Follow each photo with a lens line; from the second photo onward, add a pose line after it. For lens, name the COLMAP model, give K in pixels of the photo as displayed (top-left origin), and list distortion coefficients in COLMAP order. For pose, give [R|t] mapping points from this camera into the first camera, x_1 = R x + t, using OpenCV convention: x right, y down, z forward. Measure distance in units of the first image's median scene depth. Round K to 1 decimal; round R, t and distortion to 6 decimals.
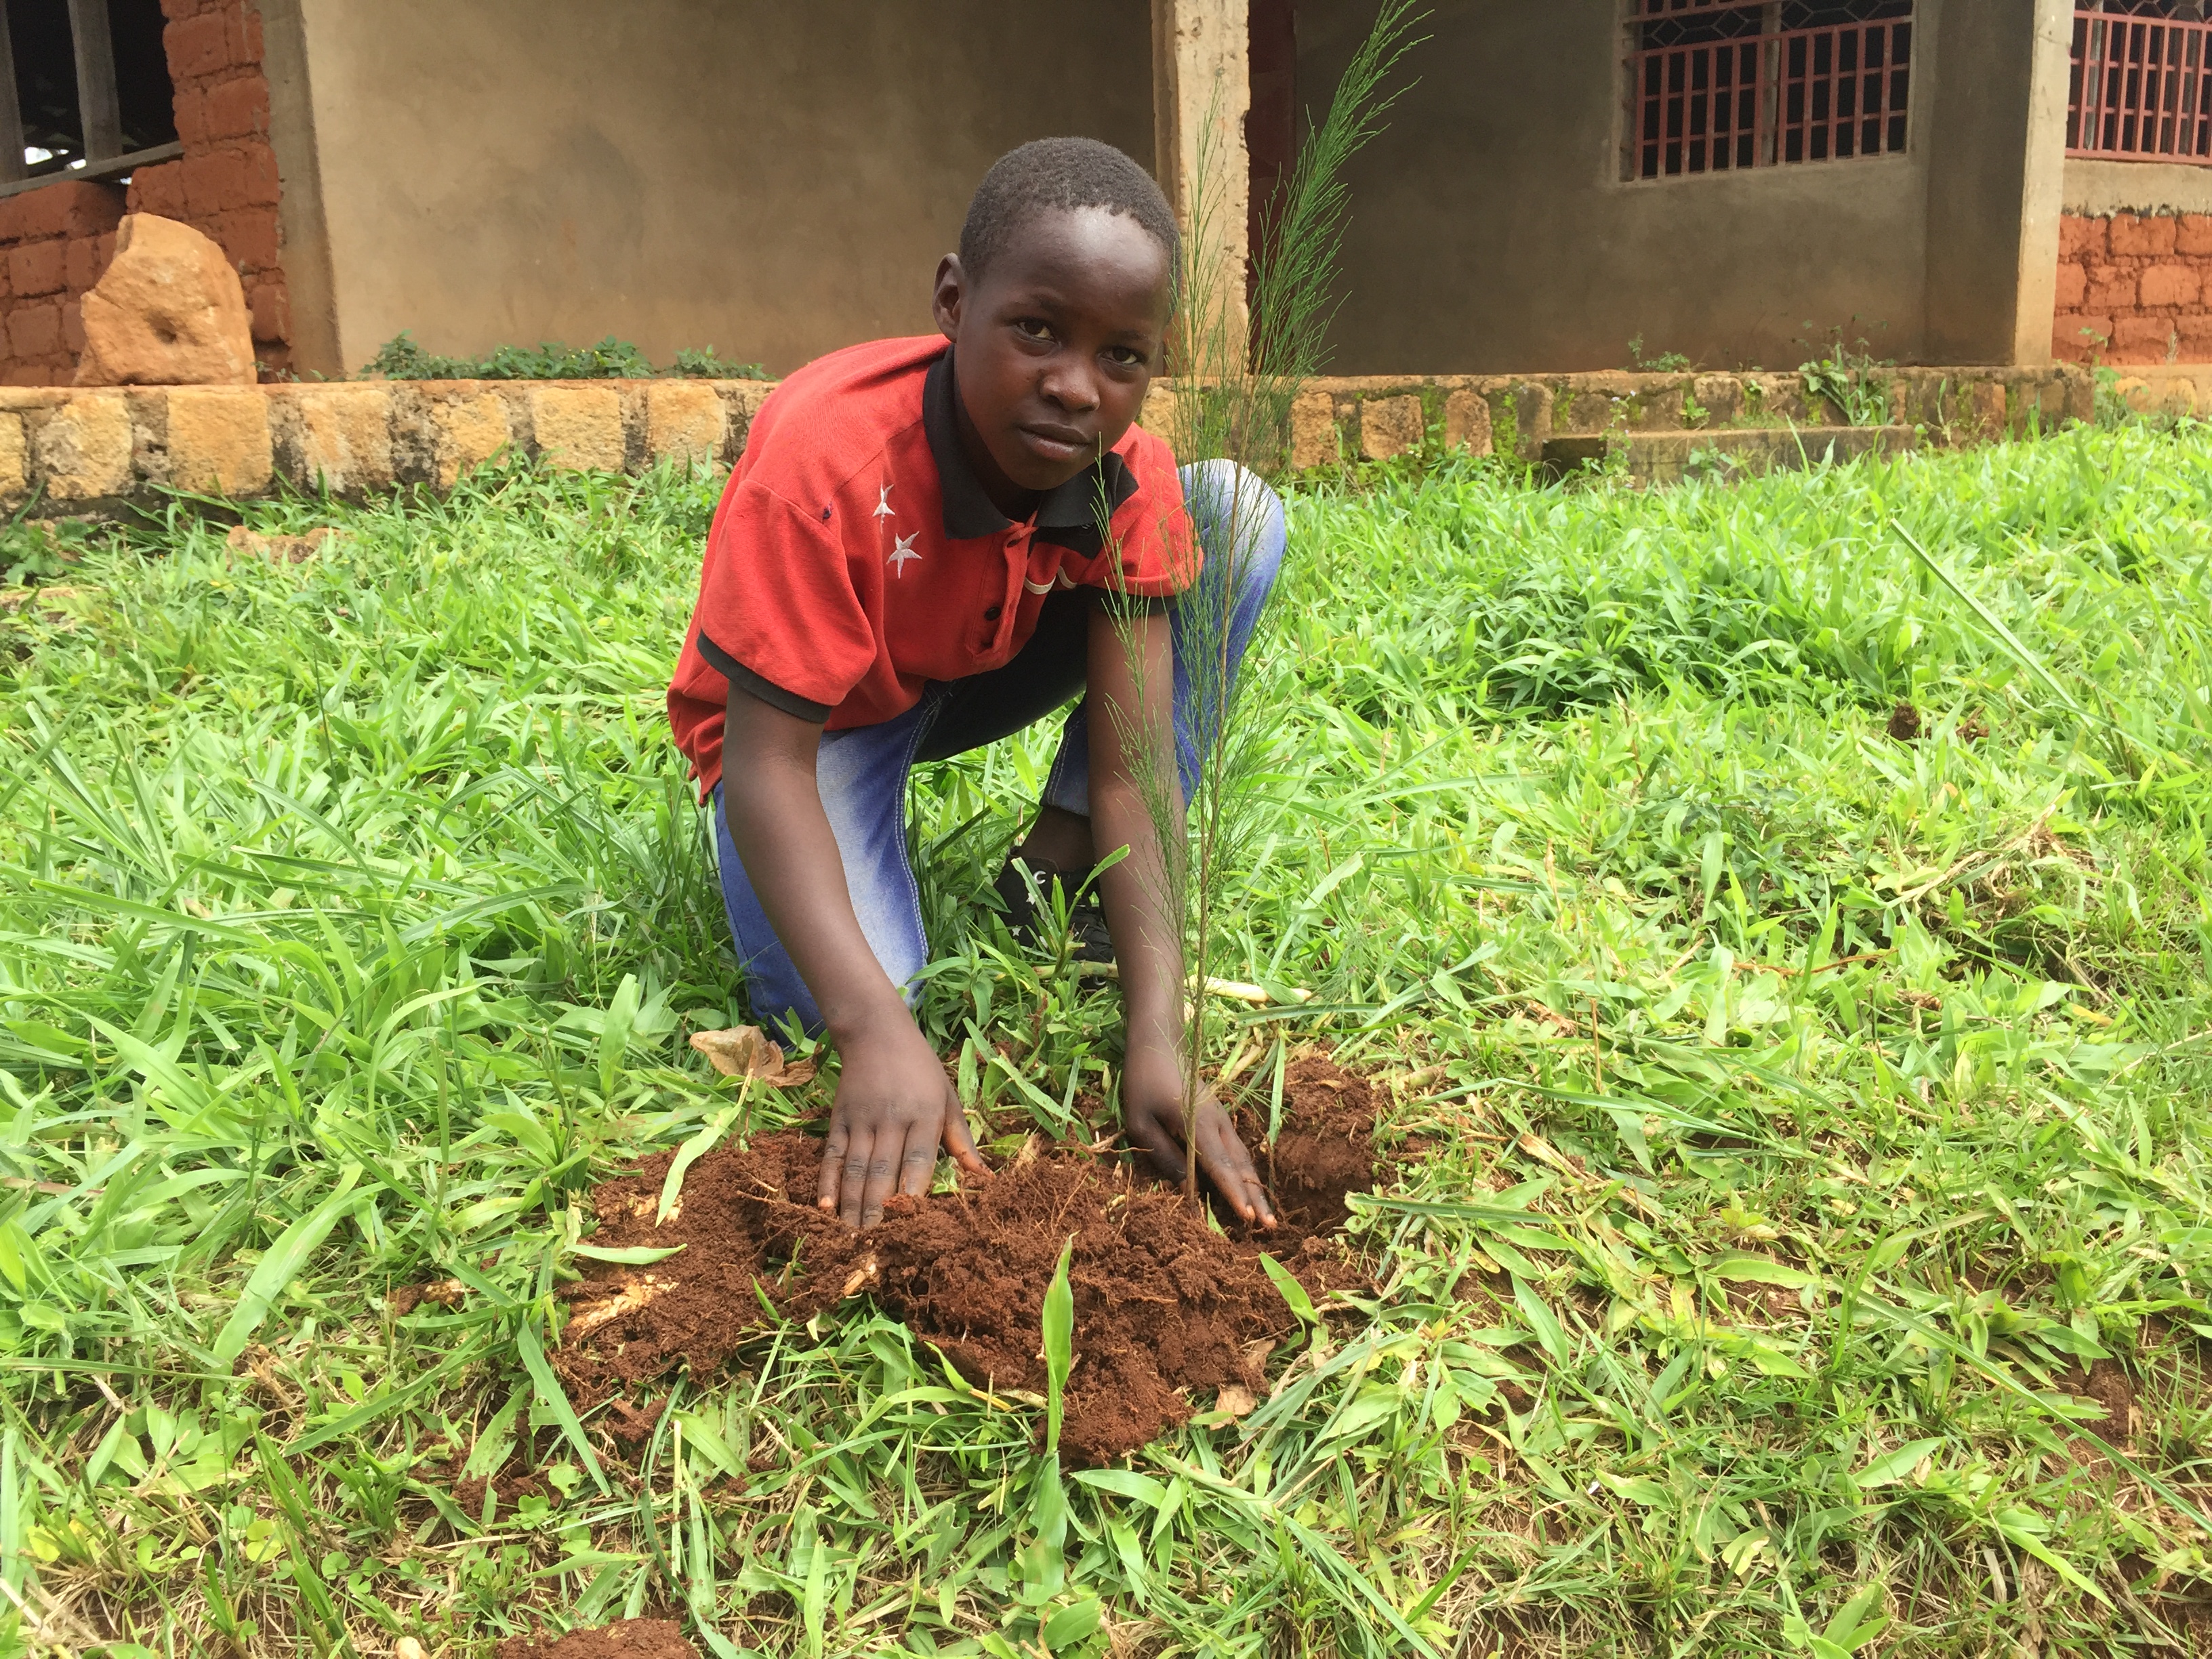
lens RADIAL K [[1914.6, 0, 1103.8], [0, 1914.6, 821.6], [0, 0, 1]] dist [0.078560, -0.113538]
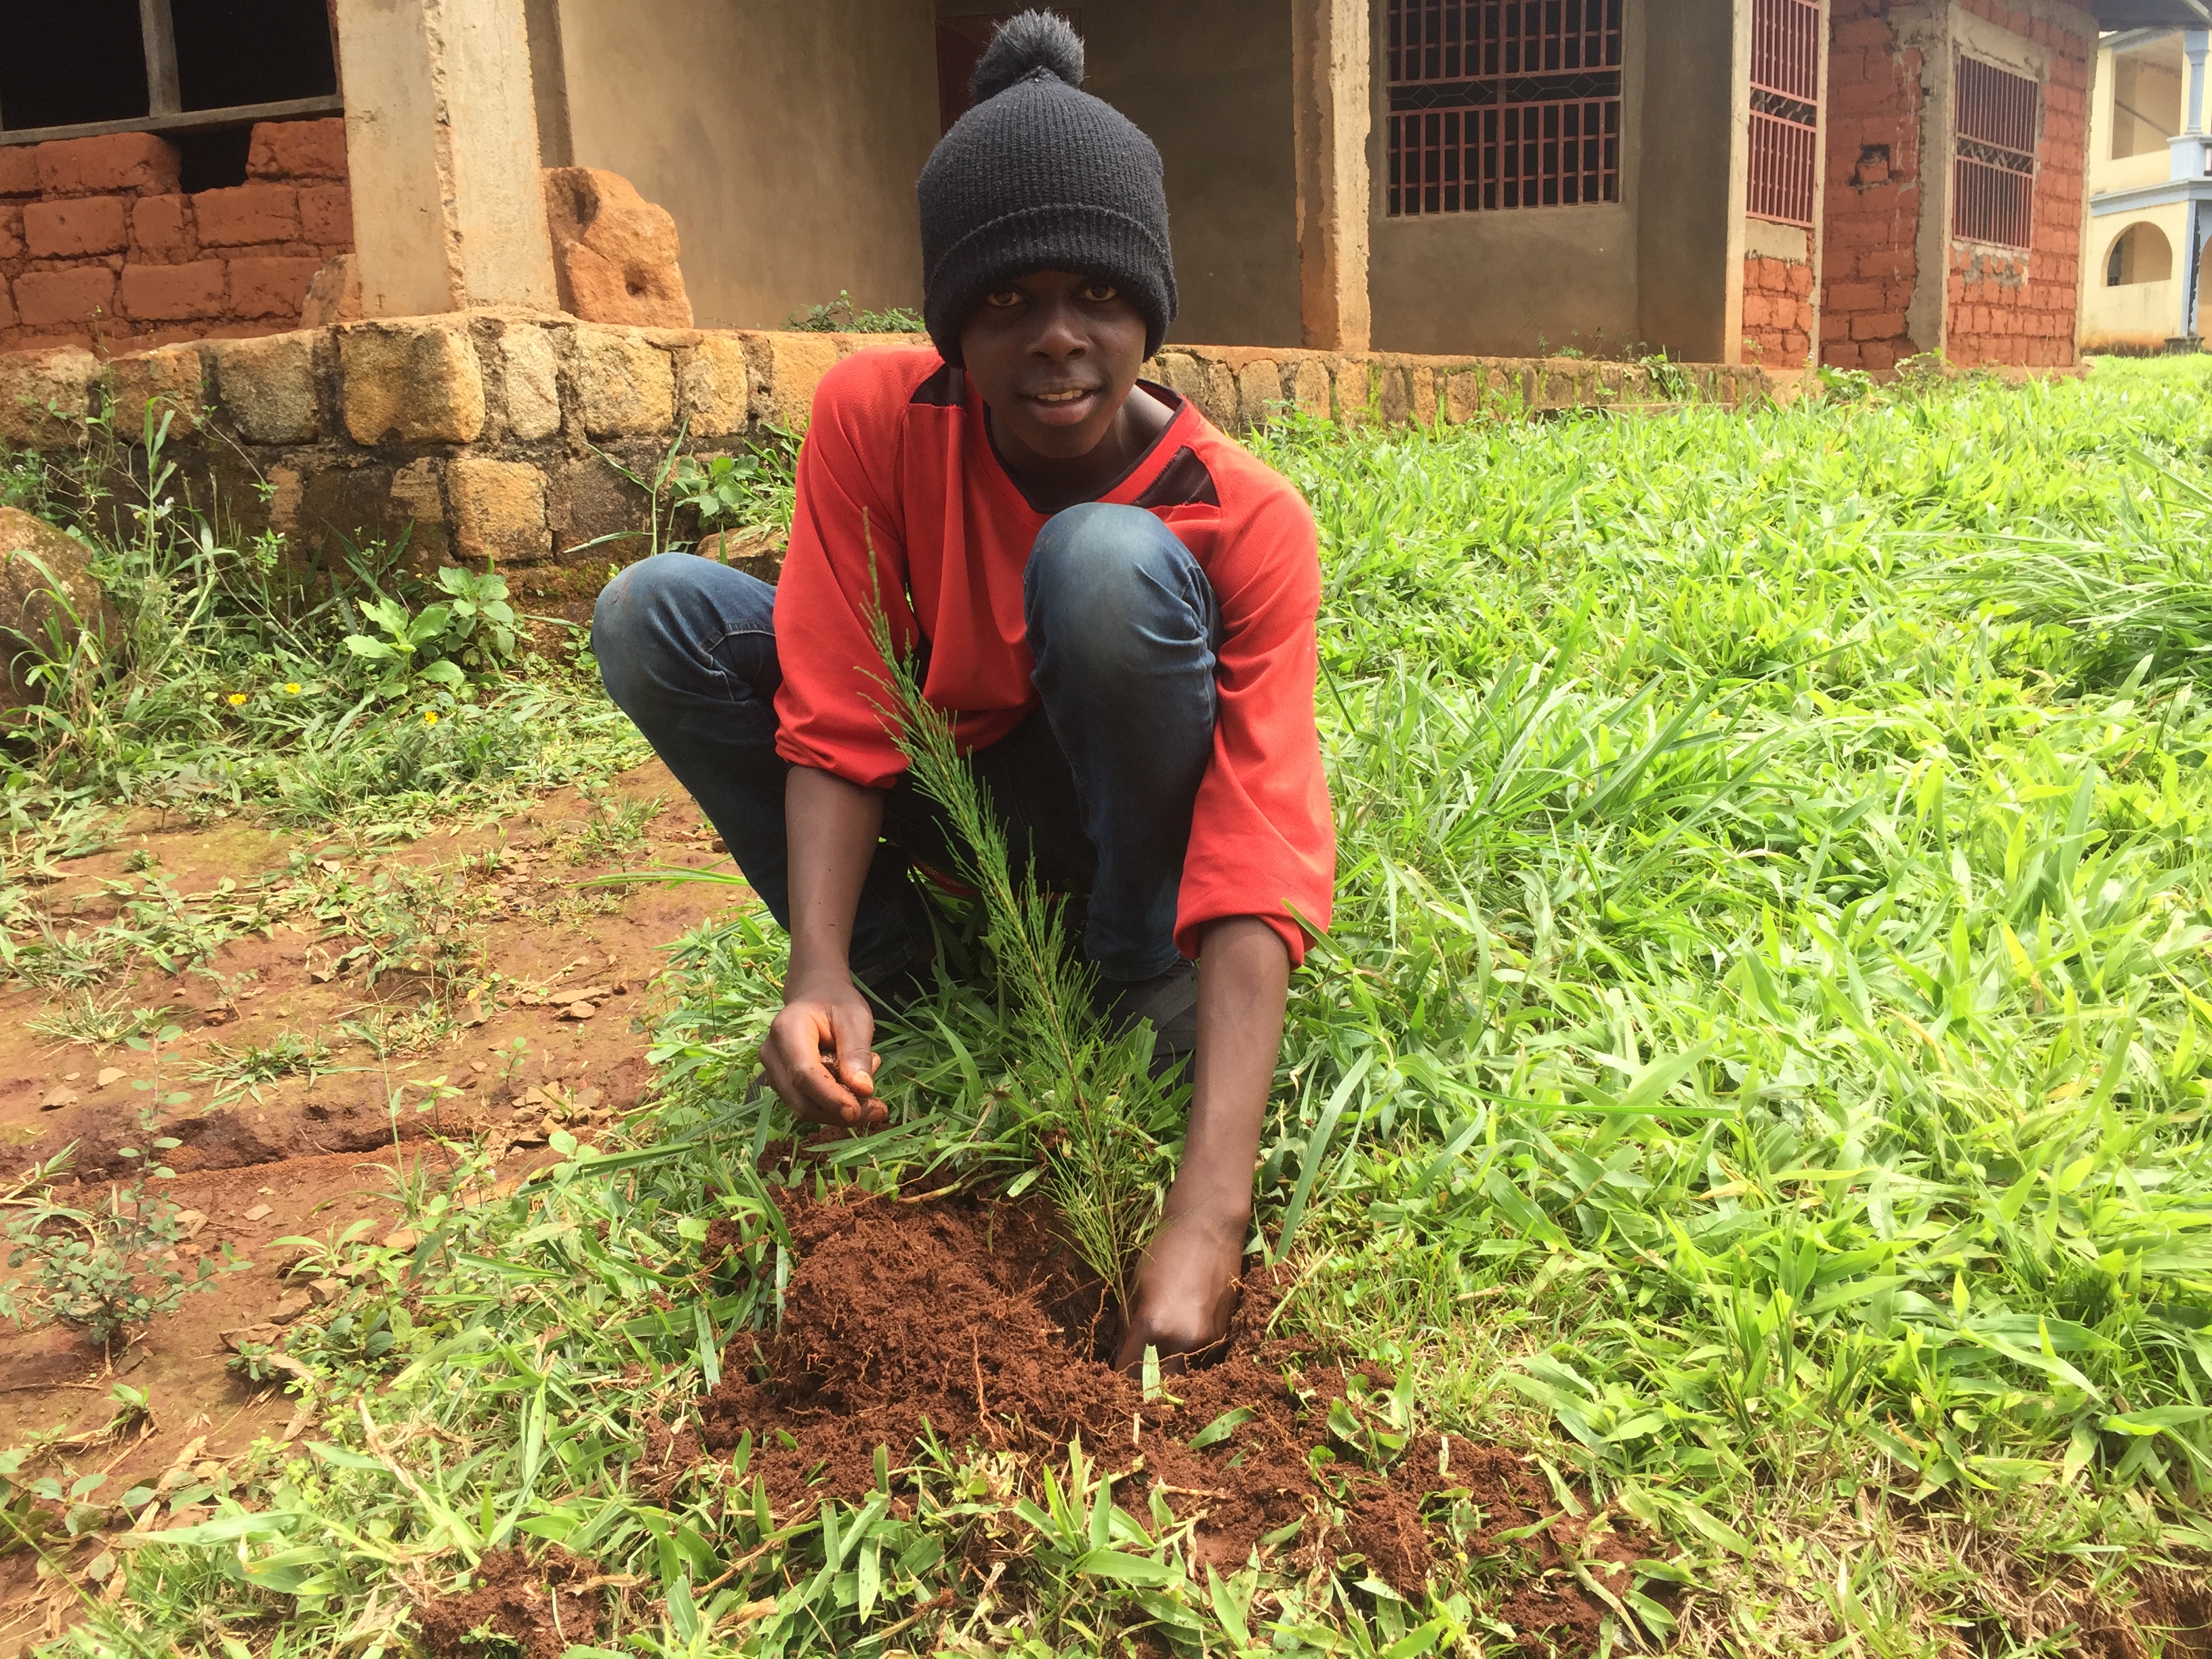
lens RADIAL K [[1914.6, 0, 1108.3], [0, 1914.6, 836.1], [0, 0, 1]] dist [0.078560, -0.113538]
pose [[0.904425, -0.089265, 0.417189, -0.486883], [0.097446, 0.995239, 0.001697, 0.041226], [-0.415354, 0.039118, 0.908818, -0.013181]]
